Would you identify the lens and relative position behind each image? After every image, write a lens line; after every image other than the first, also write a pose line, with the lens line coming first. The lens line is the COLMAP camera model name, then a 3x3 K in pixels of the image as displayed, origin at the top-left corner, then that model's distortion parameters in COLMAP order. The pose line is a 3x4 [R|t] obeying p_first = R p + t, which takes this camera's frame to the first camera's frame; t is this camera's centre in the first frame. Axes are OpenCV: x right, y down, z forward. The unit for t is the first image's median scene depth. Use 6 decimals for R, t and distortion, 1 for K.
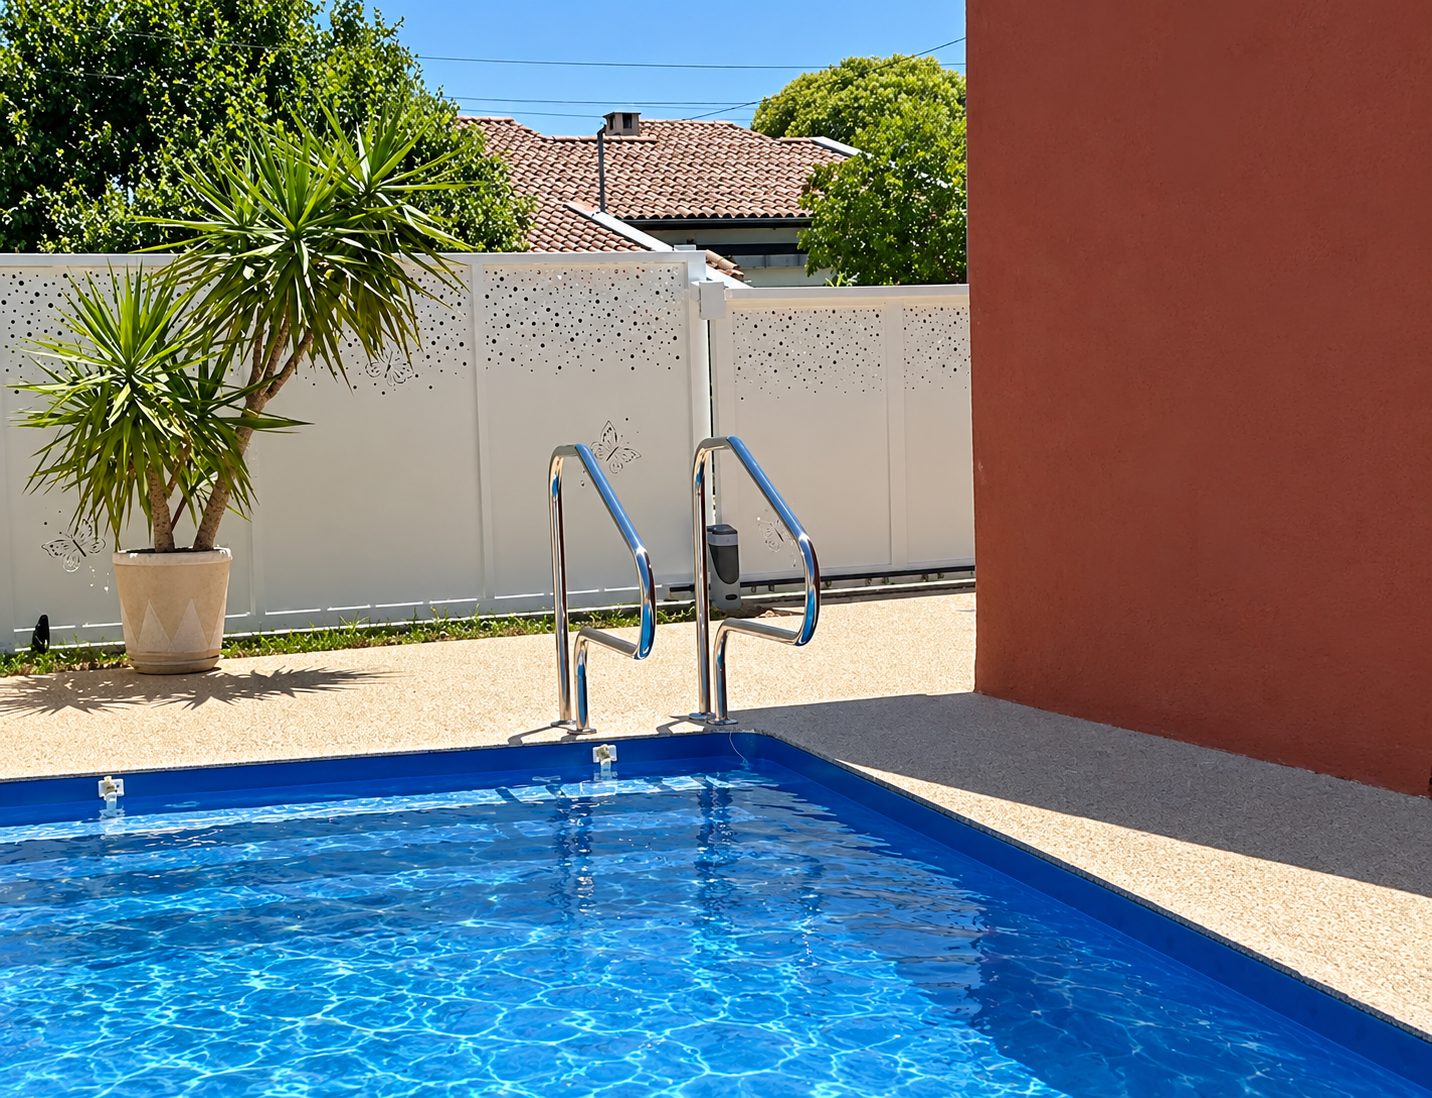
lens RADIAL K [[2303.7, 0, 716.0], [0, 2303.7, 549.0], [0, 0, 1]] dist [0.007016, 0.027933]
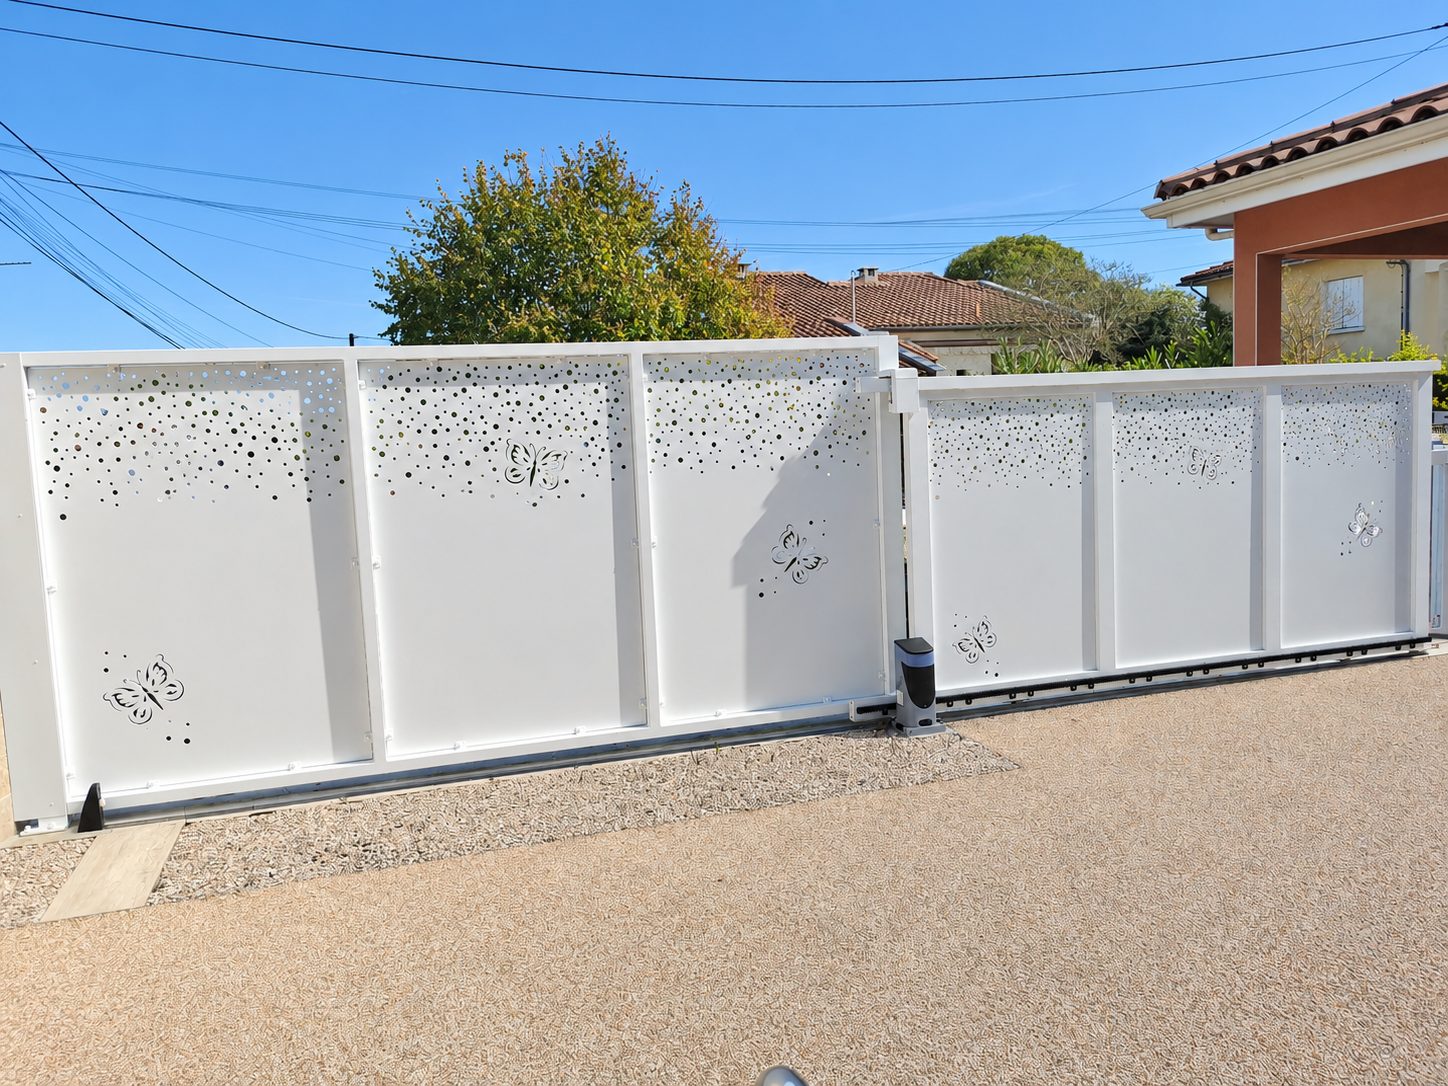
lens RADIAL K [[1090.6, 0, 724.0], [0, 1090.6, 543.0], [0, 0, 1]] dist [0.018379, -0.000968]
pose [[0.984067, 0.010496, -0.177486, 0.004286], [-0.002365, 0.998940, 0.045961, -0.067420], [0.177781, -0.044809, 0.983049, 0.564775]]
